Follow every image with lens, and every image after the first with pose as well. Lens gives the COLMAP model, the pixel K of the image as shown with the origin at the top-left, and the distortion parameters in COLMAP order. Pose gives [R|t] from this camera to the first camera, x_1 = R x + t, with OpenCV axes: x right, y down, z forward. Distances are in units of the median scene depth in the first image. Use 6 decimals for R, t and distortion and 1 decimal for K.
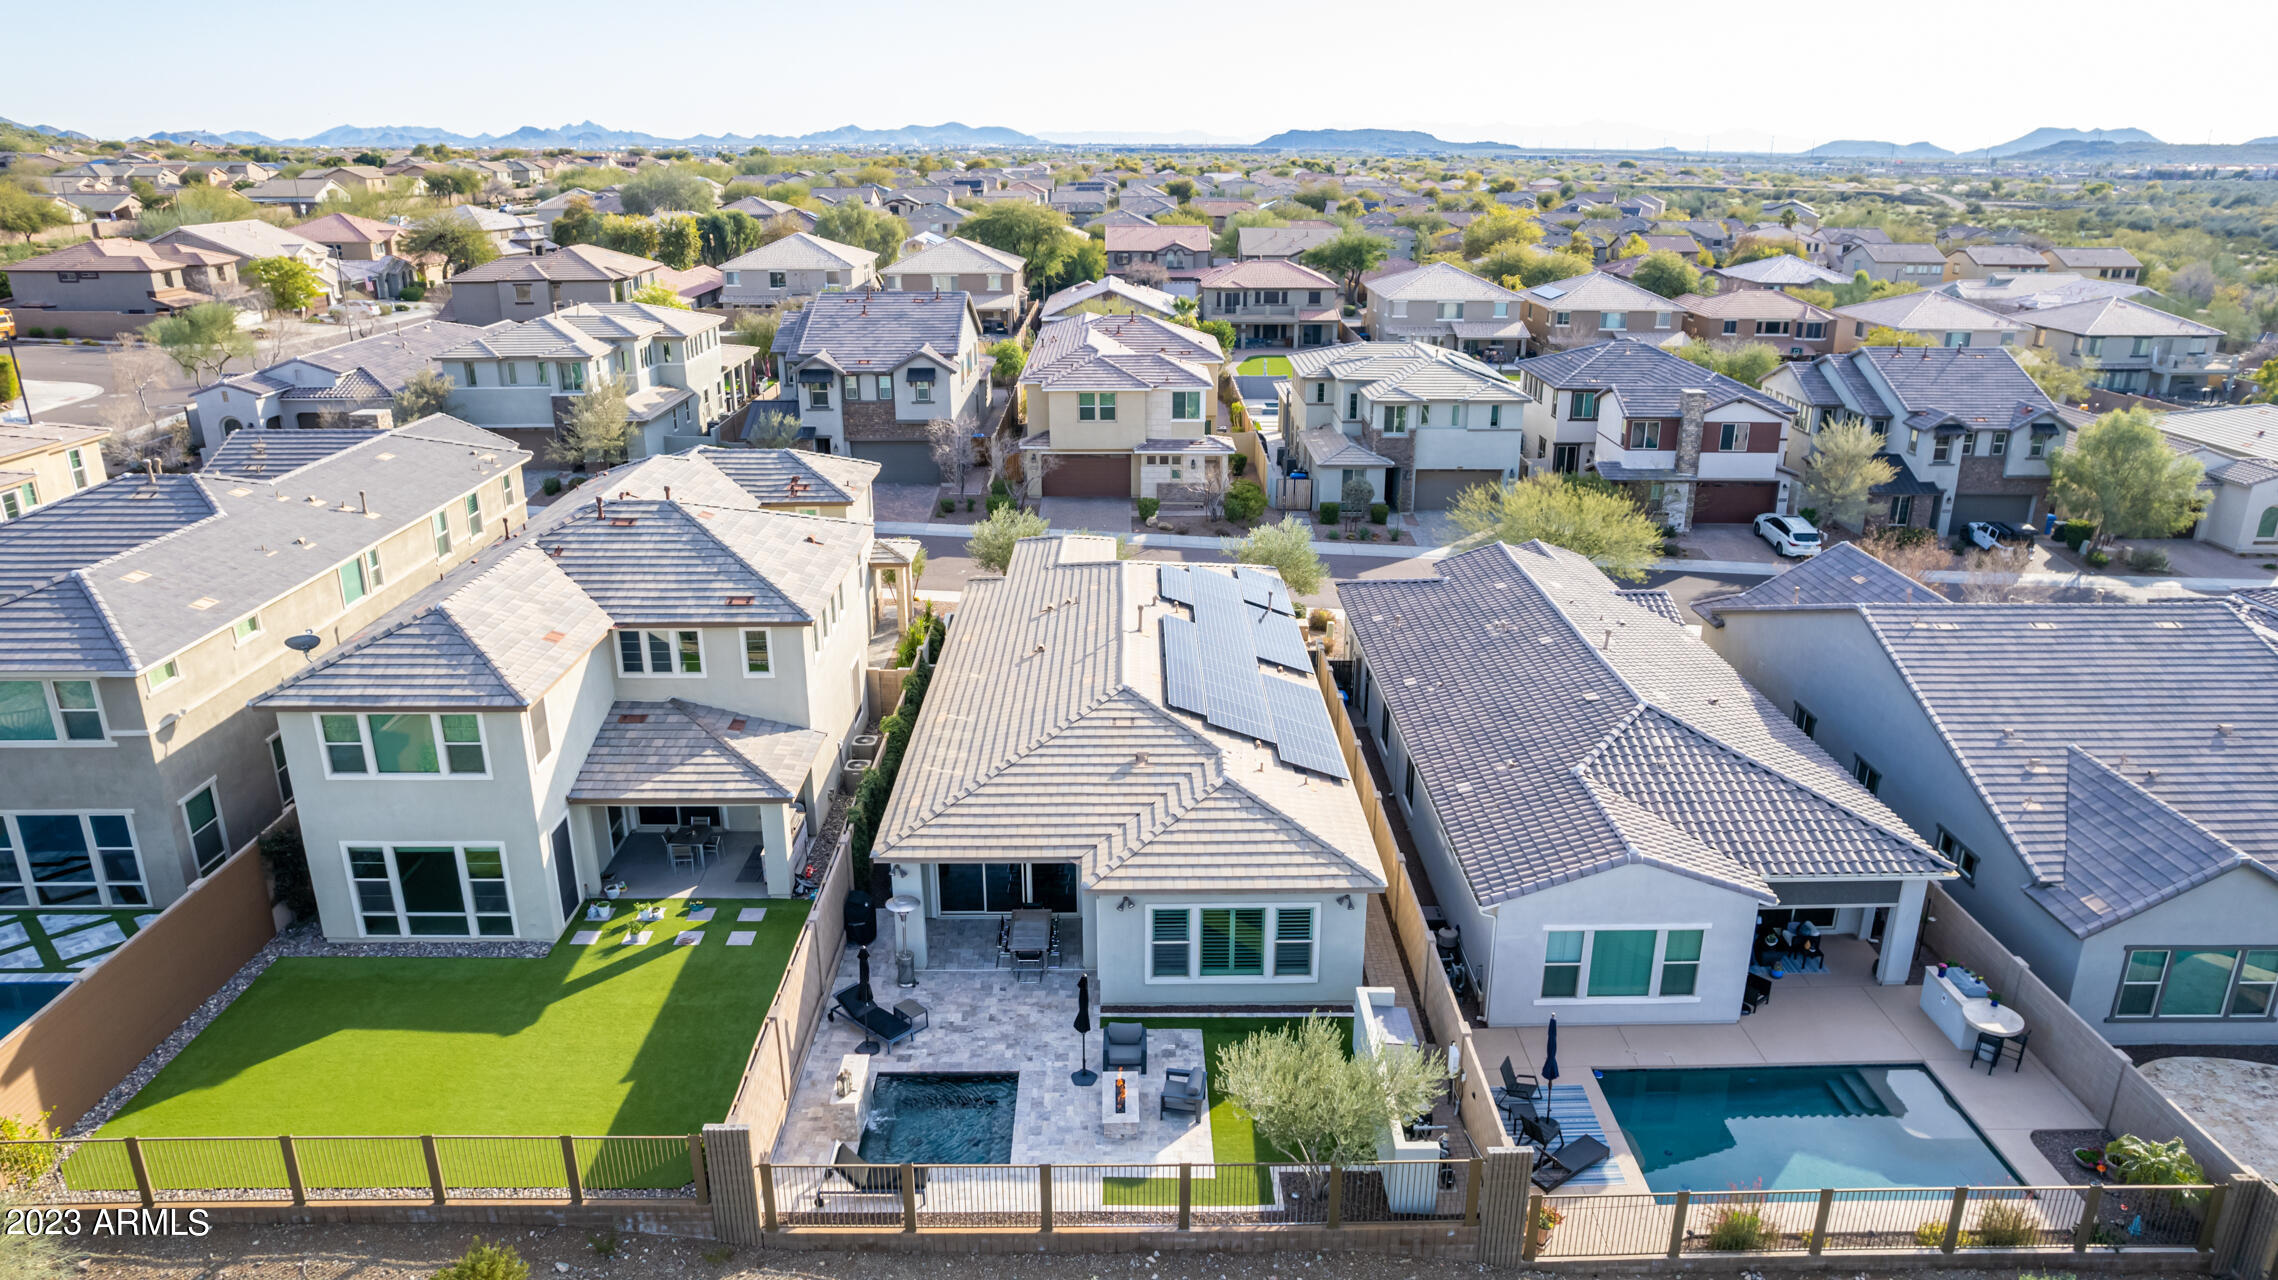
lens RADIAL K [[1465.8, 0, 1149.4], [0, 1465.8, 632.0], [0, 0, 1]] dist [-0.078237, 0.074335]
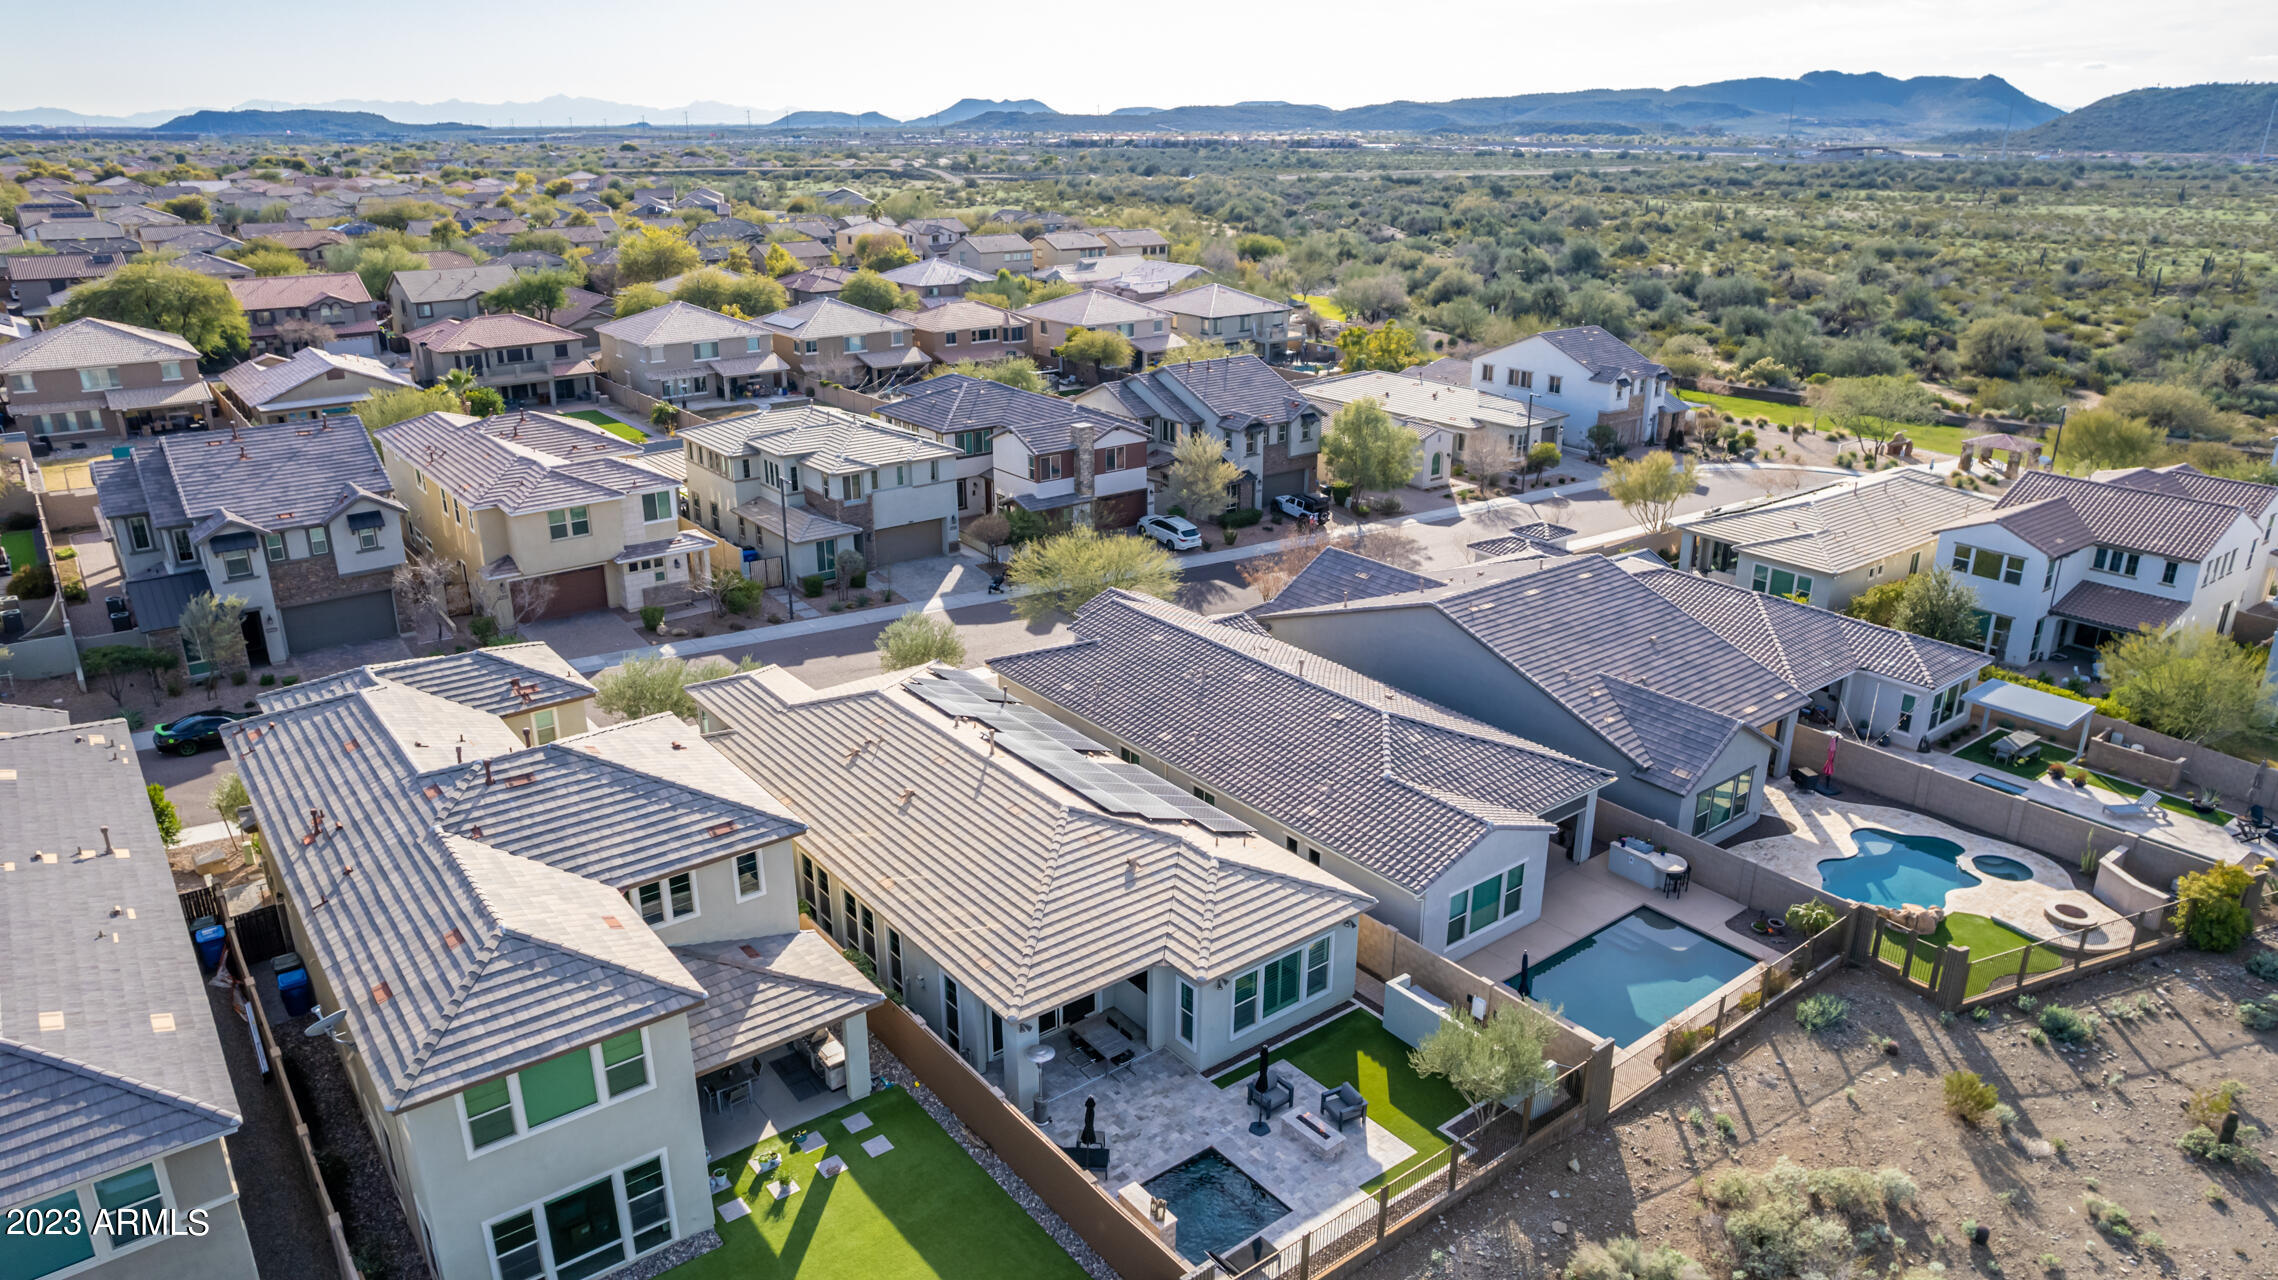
lens RADIAL K [[1465.8, 0, 1149.4], [0, 1465.8, 632.0], [0, 0, 1]] dist [-0.078237, 0.074335]
pose [[0.795359, -0.204338, 0.570658, -0.295299], [0.195214, 0.977655, 0.077992, -0.086545], [-0.573843, 0.049369, 0.817476, 0.014678]]
